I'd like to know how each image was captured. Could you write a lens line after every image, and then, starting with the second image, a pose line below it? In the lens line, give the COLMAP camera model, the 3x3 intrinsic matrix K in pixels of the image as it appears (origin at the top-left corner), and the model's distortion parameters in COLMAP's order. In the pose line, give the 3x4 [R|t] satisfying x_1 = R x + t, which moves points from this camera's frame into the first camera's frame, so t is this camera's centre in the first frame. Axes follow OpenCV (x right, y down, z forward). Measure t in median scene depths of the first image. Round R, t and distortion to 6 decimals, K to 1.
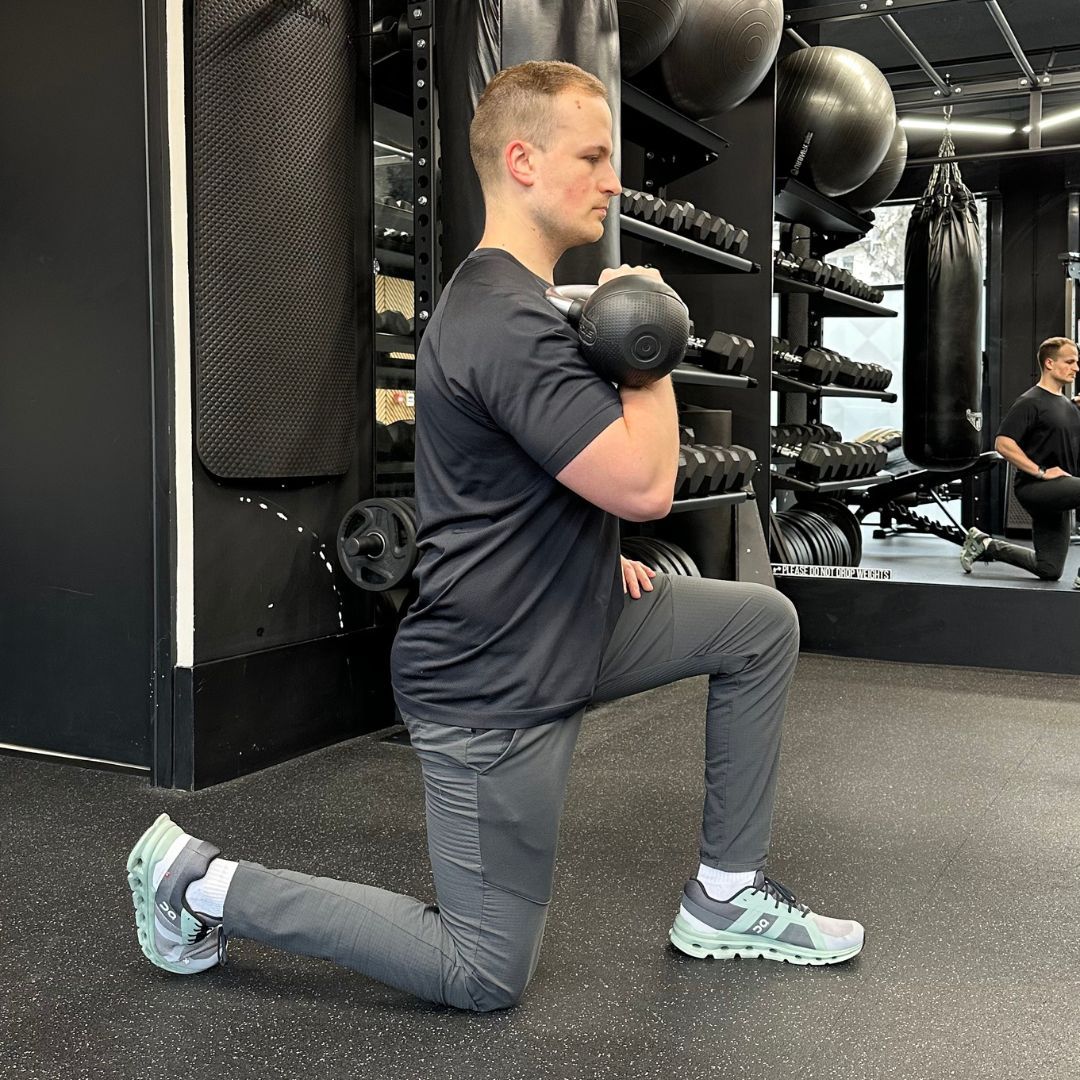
lens RADIAL K [[1313.3, 0, 541.2], [0, 1313.3, 489.4], [0, 0, 1]] dist [0.085537, 0.000000]
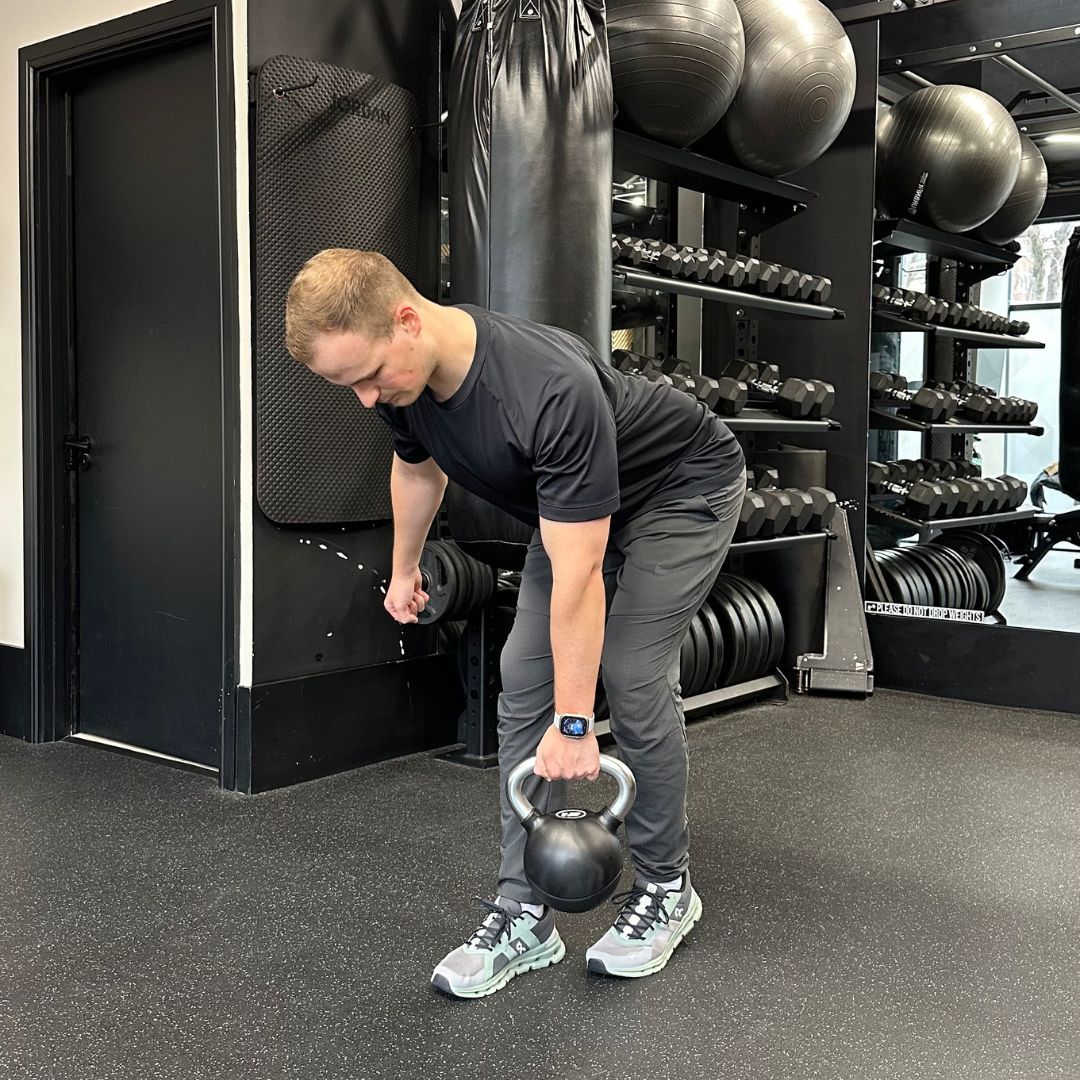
lens RADIAL K [[1313.3, 0, 535.5], [0, 1313.3, 499.8], [0, 0, 1]] dist [0.085537, 0.000000]
pose [[0.980574, 0.015087, -0.195569, 0.159791], [-0.014365, 0.999884, 0.005108, -0.030630], [0.195623, -0.002199, 0.980677, -0.065263]]
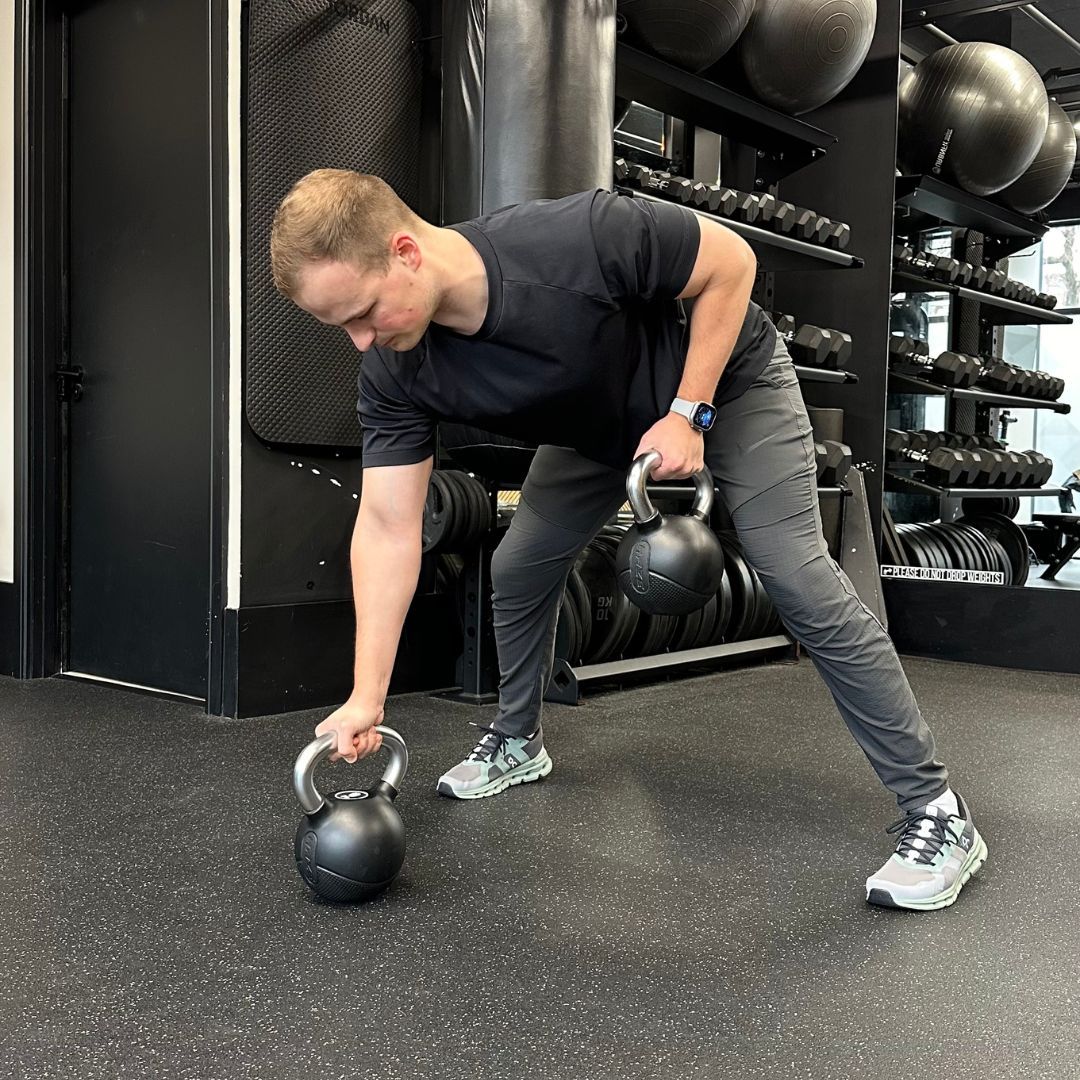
lens RADIAL K [[1313.3, 0, 540.3], [0, 1313.3, 533.6], [0, 0, 1]] dist [0.085537, 0.000000]
pose [[0.976685, 0.026994, -0.212975, 0.175233], [-0.026680, 0.999635, 0.004349, 0.045866], [0.213014, 0.001435, 0.977048, -0.030696]]
